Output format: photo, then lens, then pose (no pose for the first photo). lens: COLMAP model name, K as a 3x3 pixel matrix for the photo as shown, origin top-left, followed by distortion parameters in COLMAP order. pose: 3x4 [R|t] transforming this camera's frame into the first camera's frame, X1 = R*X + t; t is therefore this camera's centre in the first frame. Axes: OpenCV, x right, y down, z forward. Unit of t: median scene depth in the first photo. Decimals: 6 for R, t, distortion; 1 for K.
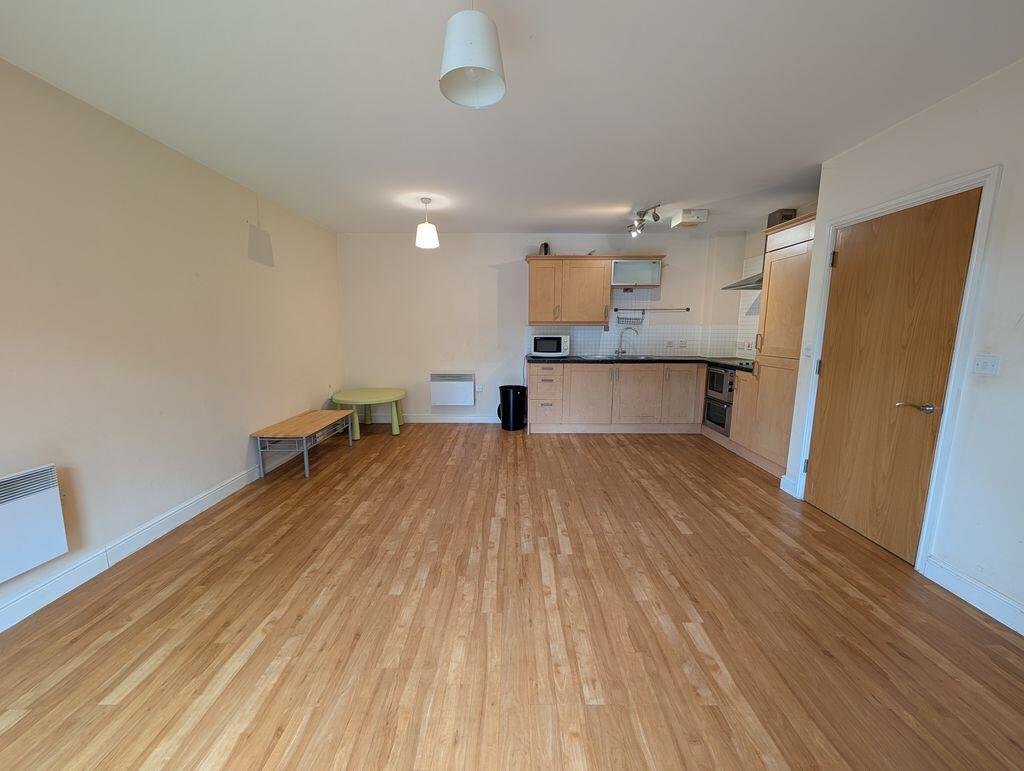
lens RADIAL K [[387.6, 0, 512.0], [0, 387.6, 385.5], [0, 0, 1]] dist [0.000306, -0.000250]
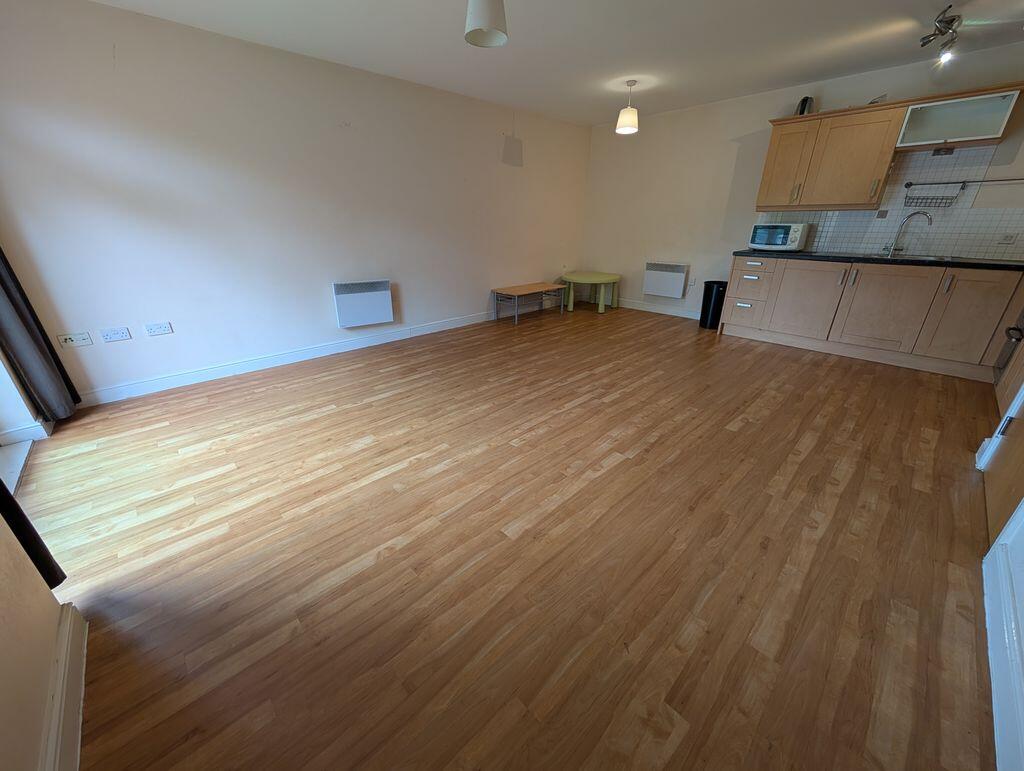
lens RADIAL K [[387.6, 0, 512.0], [0, 387.6, 385.5], [0, 0, 1]] dist [0.000306, -0.000250]
pose [[0.690774, 0.279981, -0.666665, 0.525176], [-0.104495, 0.950967, 0.291106, 0.030323], [0.715480, -0.131426, 0.686160, -0.058617]]
